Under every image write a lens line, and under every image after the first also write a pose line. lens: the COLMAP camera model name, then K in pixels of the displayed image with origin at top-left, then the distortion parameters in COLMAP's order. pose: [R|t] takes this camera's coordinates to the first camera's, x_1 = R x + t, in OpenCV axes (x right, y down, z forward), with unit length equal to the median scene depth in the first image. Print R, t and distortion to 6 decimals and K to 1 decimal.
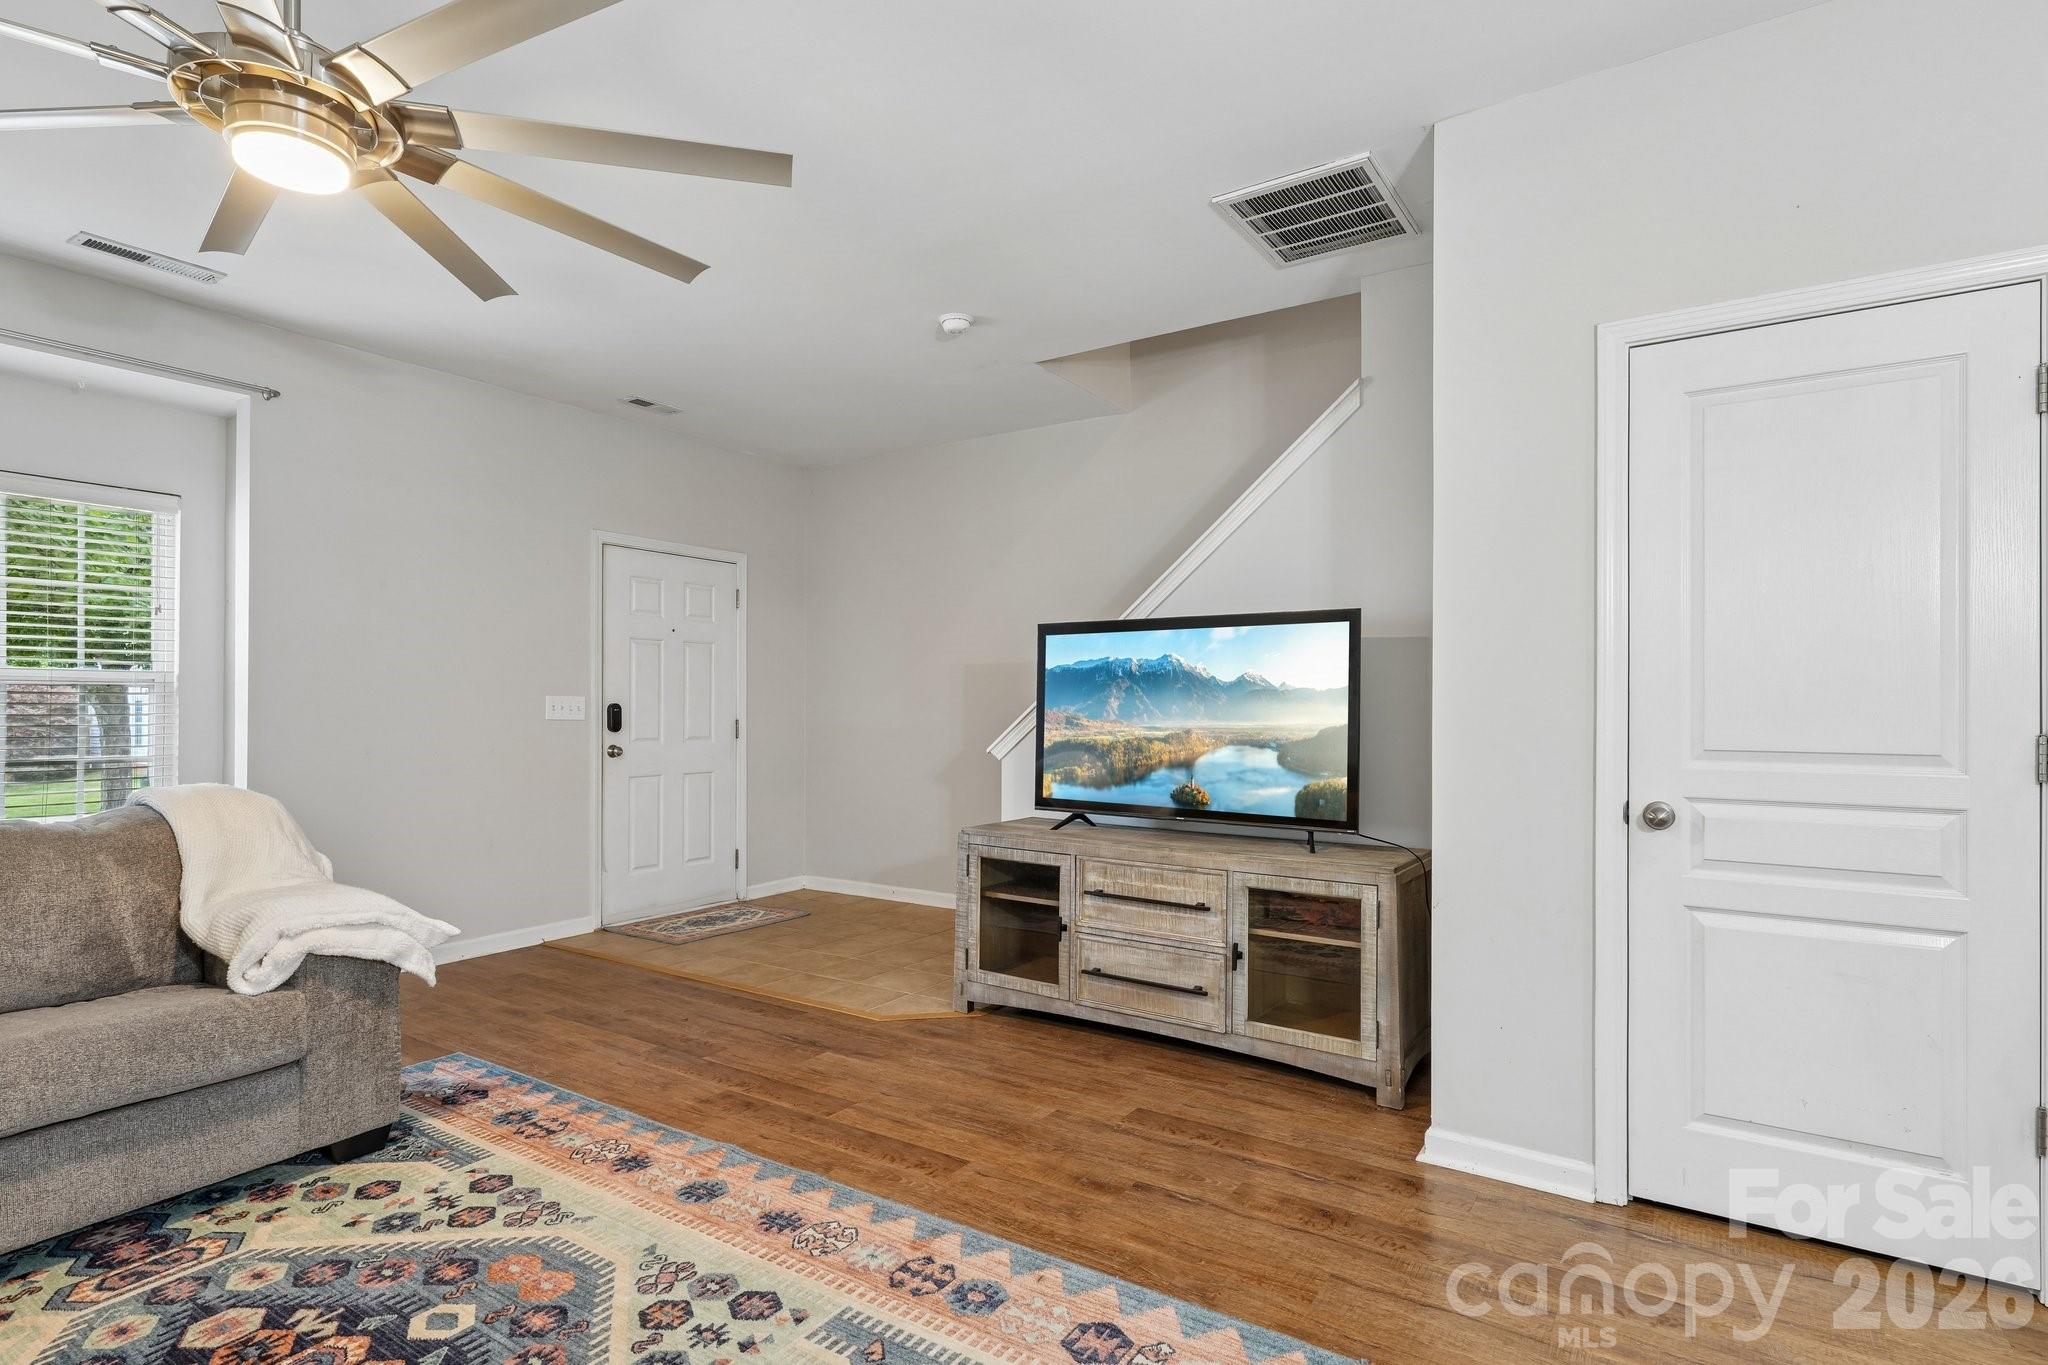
lens RADIAL K [[1016.6, 0, 1020.7], [0, 1016.6, 707.7], [0, 0, 1]] dist [0.000960, 0.000996]
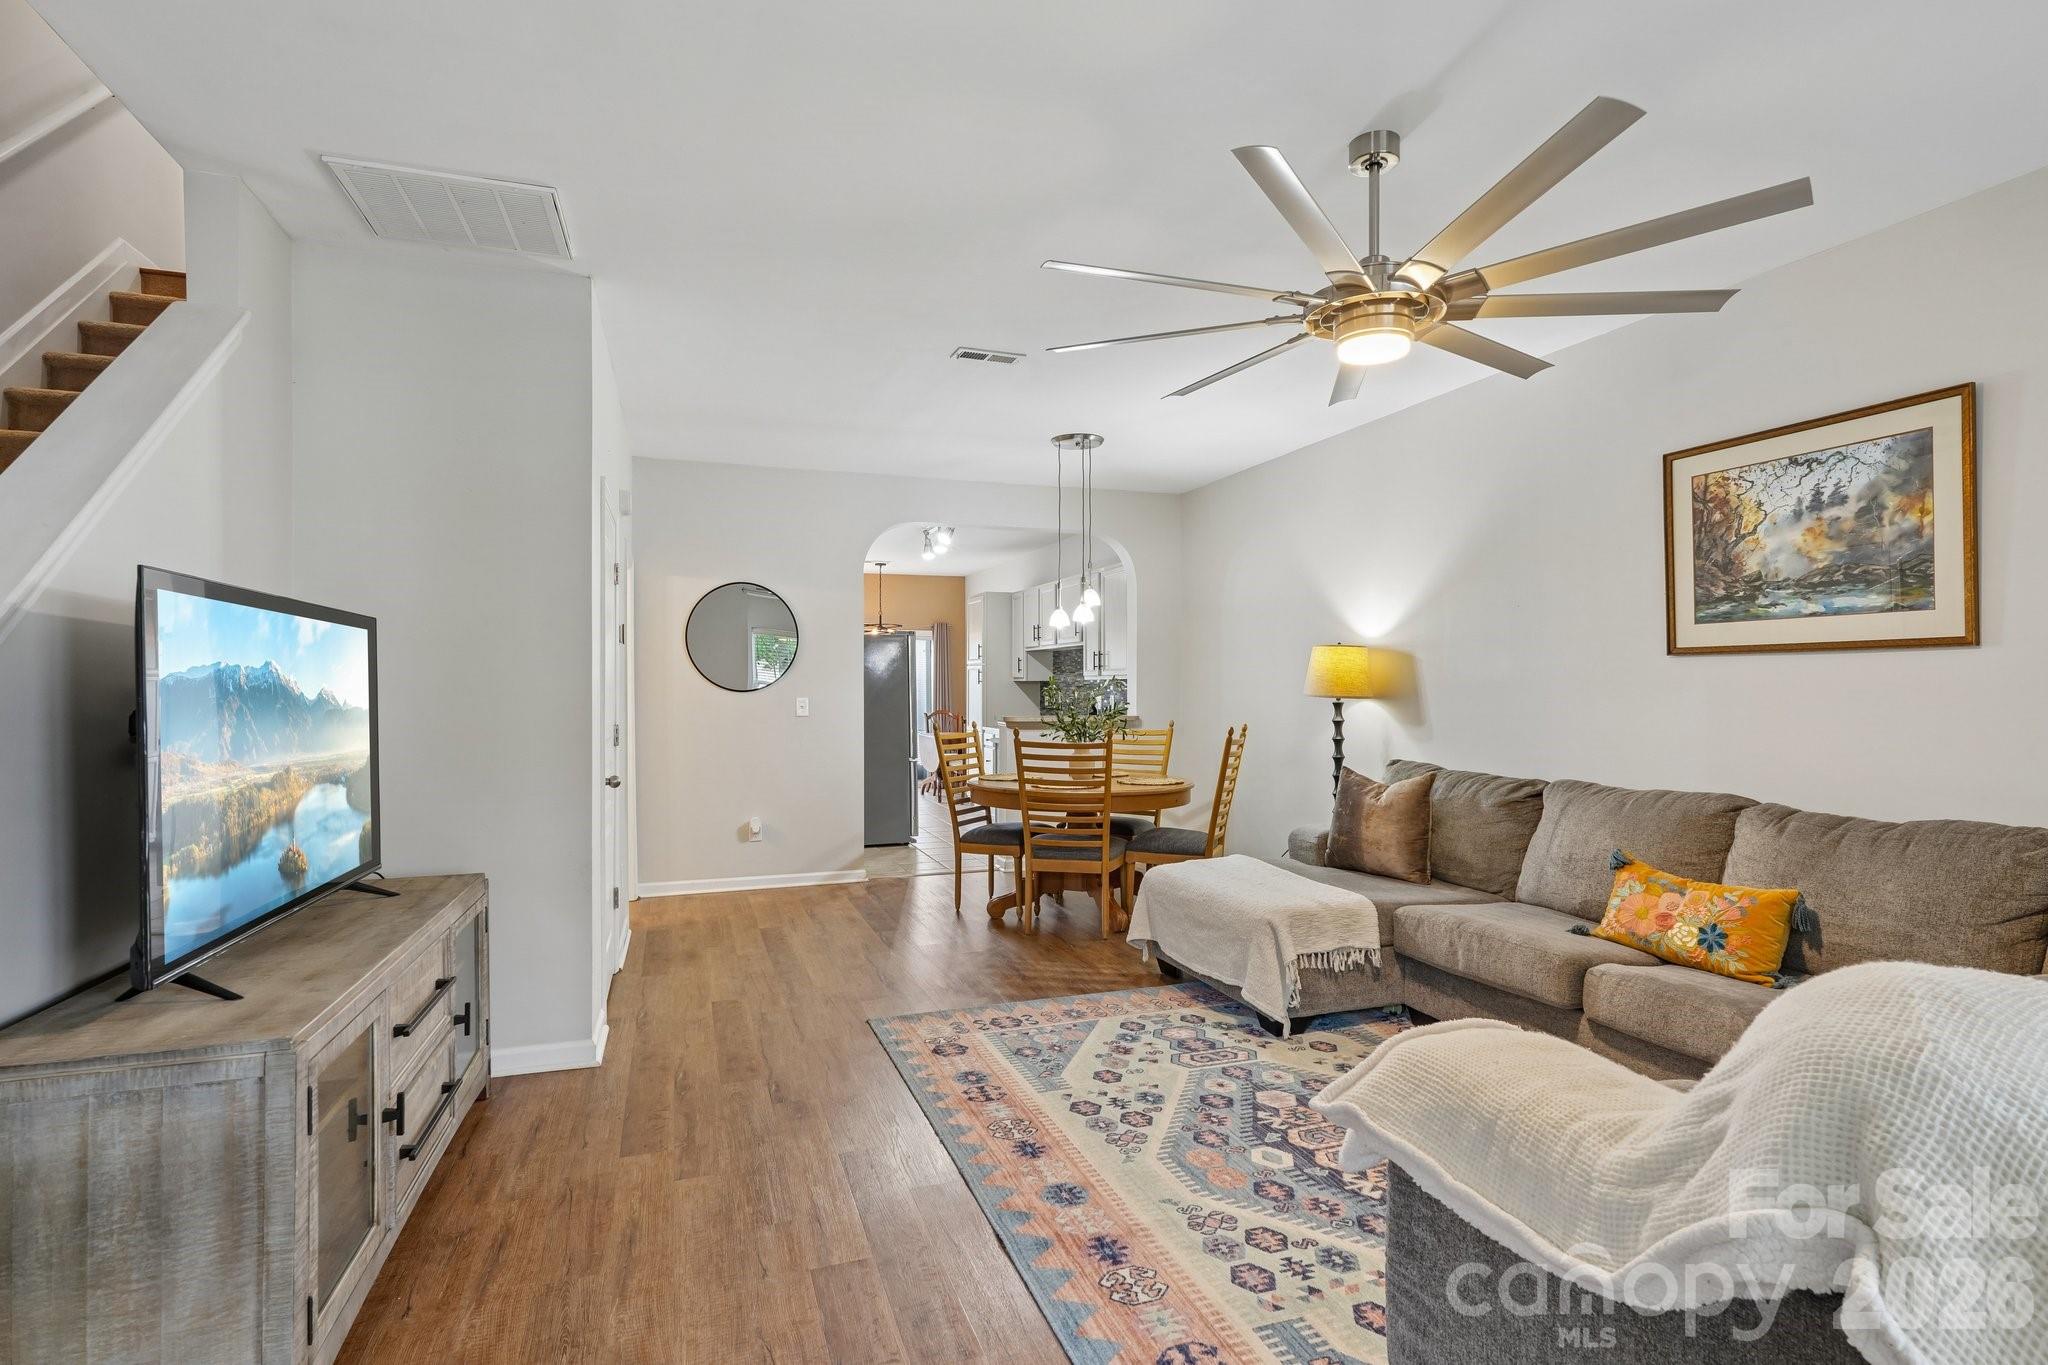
lens RADIAL K [[1000.7, 0, 1025.3], [0, 1000.7, 685.8], [0, 0, 1]] dist [0.001930, 0.000427]
pose [[-0.795598, -0.000052, 0.605825, -0.956223], [-0.000431, 1.000000, -0.000480, -0.052509], [-0.605825, -0.000643, -0.795598, 1.947459]]
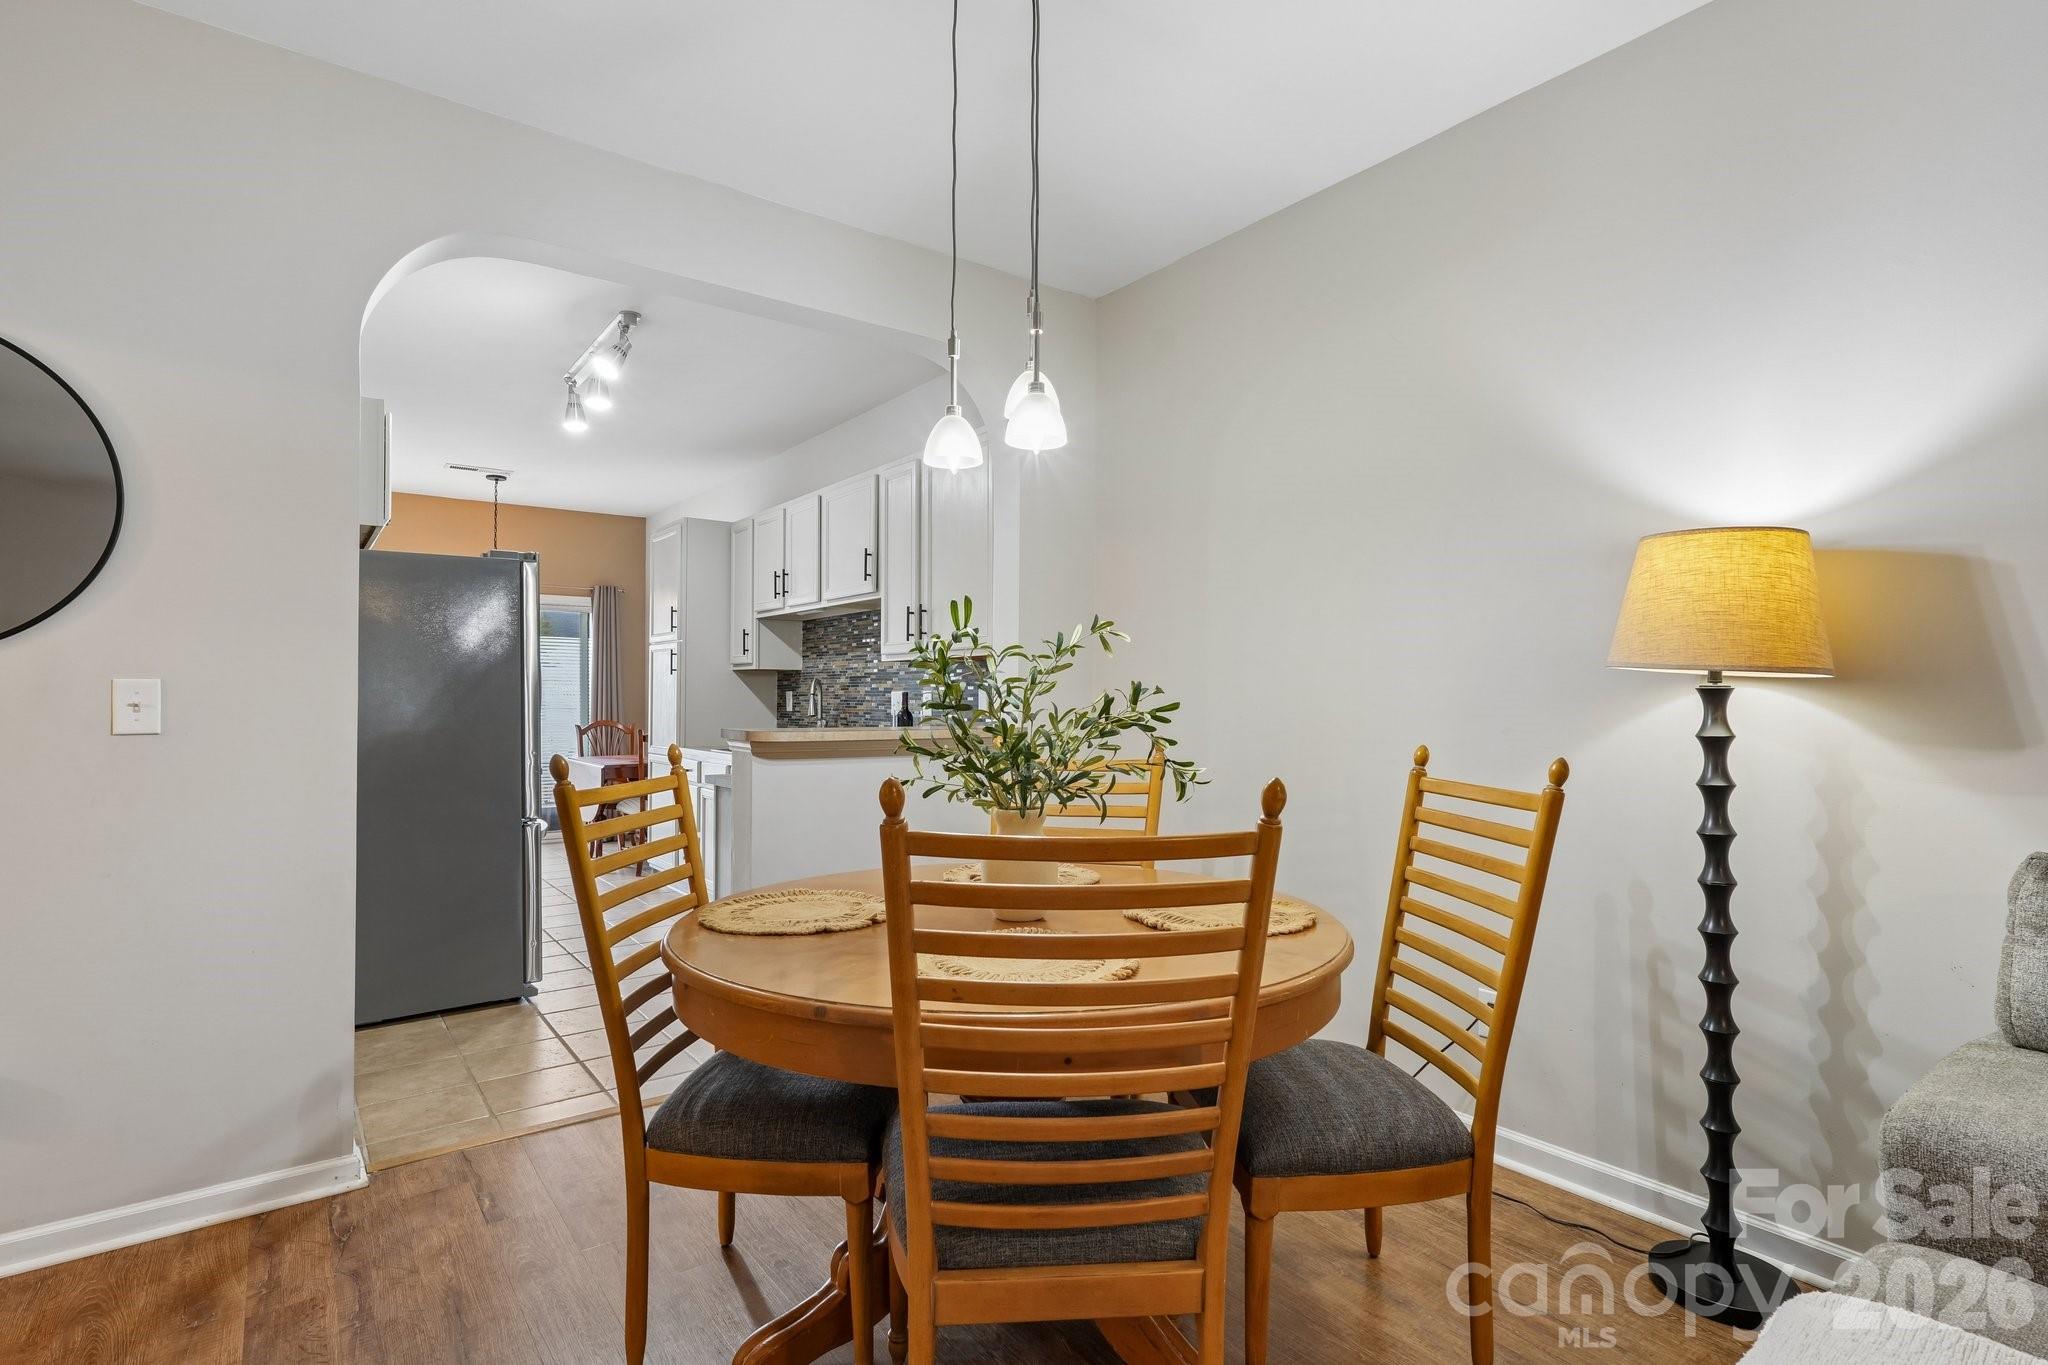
lens RADIAL K [[1005.5, 0, 1024.8], [0, 1005.5, 679.0], [0, 0, 1]] dist [-0.000156, 0.000683]
pose [[-0.940973, 0.003150, 0.338468, 0.143218], [-0.003521, 0.999811, -0.019095, -0.004110], [-0.338465, -0.019160, -0.940784, 0.691412]]
